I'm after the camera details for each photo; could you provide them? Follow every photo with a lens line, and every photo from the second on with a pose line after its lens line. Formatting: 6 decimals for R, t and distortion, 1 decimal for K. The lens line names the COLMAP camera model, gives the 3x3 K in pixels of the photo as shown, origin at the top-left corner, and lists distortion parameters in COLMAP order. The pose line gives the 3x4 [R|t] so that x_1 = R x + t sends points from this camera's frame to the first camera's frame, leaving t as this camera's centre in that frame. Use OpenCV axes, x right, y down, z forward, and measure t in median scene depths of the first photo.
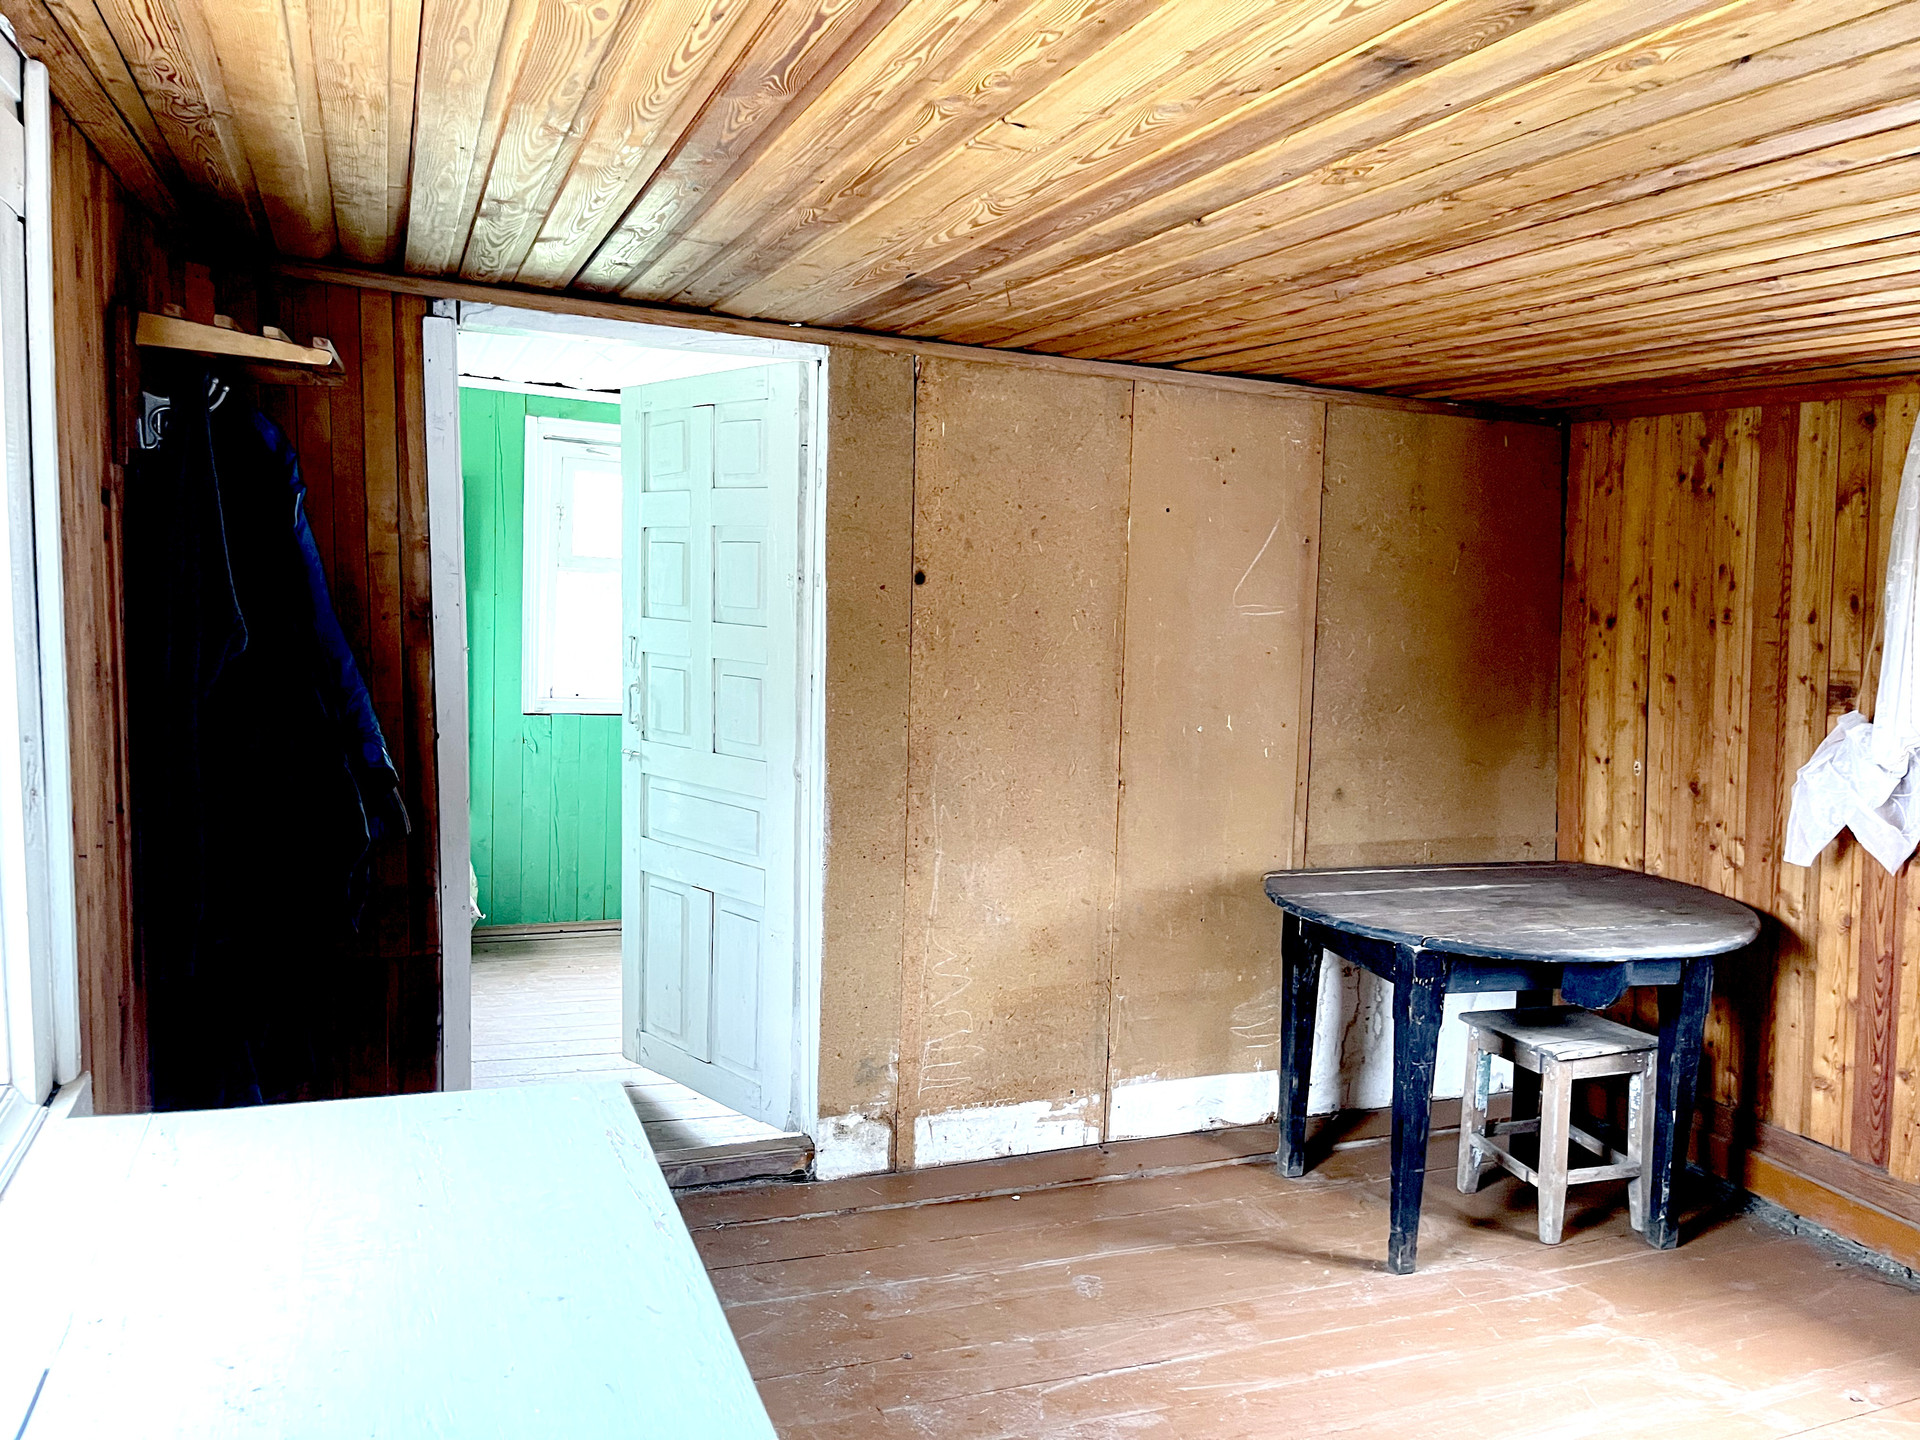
lens RADIAL K [[1444.1, 0, 960.0], [0, 1444.1, 720.0], [0, 0, 1]] dist [0.095040, -0.117203]
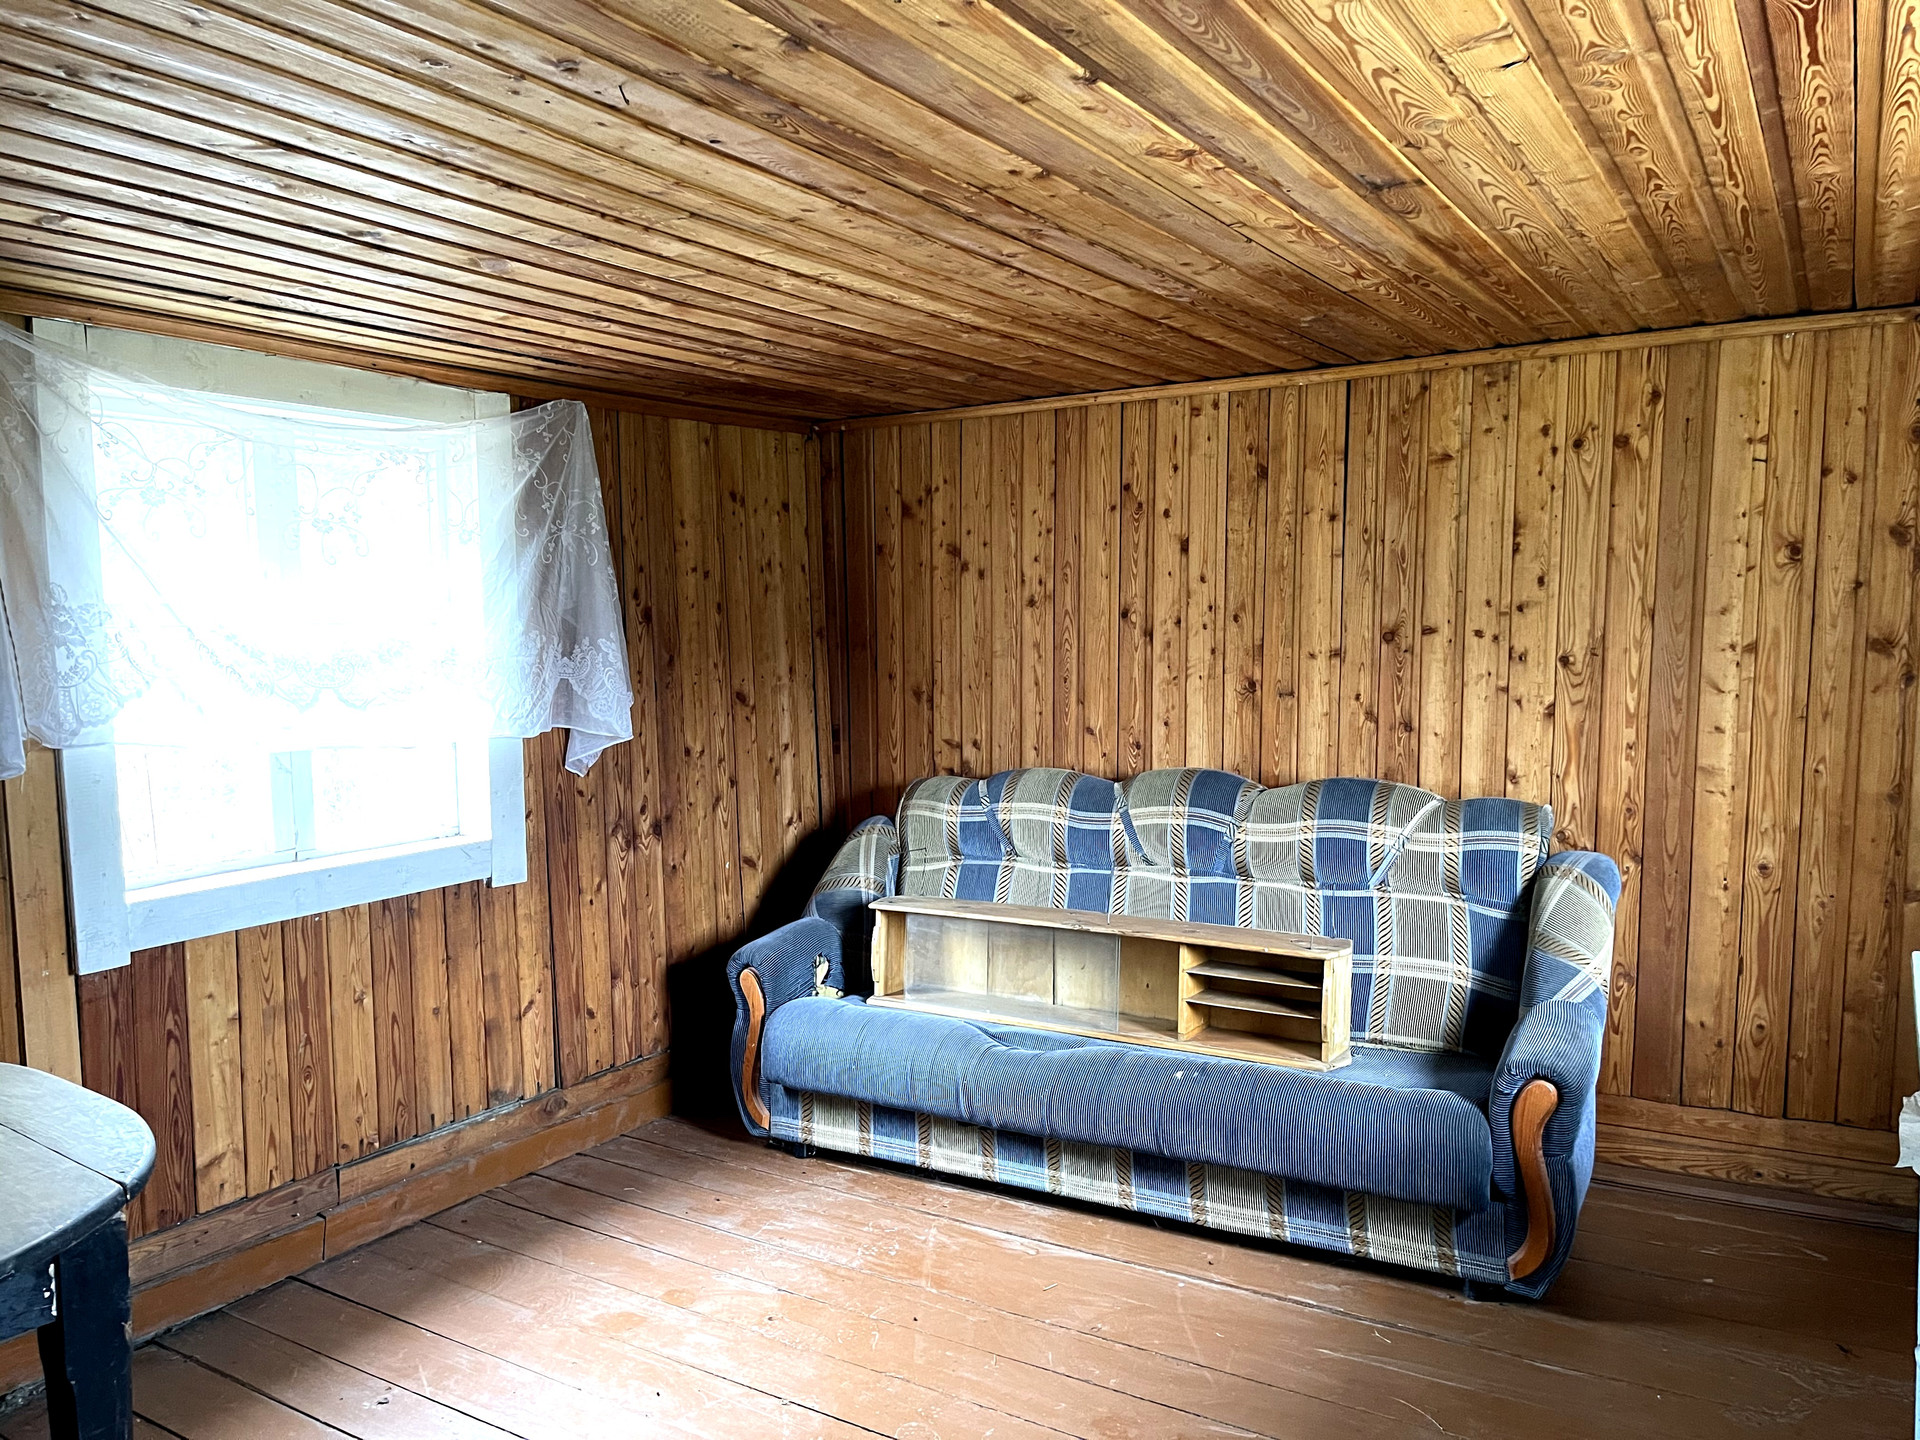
lens RADIAL K [[1444.1, 0, 960.0], [0, 1444.1, 720.0], [0, 0, 1]] dist [0.095040, -0.117203]
pose [[-0.608691, -0.091353, 0.788131, -0.517412], [0.076759, 0.981909, 0.173097, -0.167952], [-0.789686, 0.165859, -0.590667, 1.835295]]
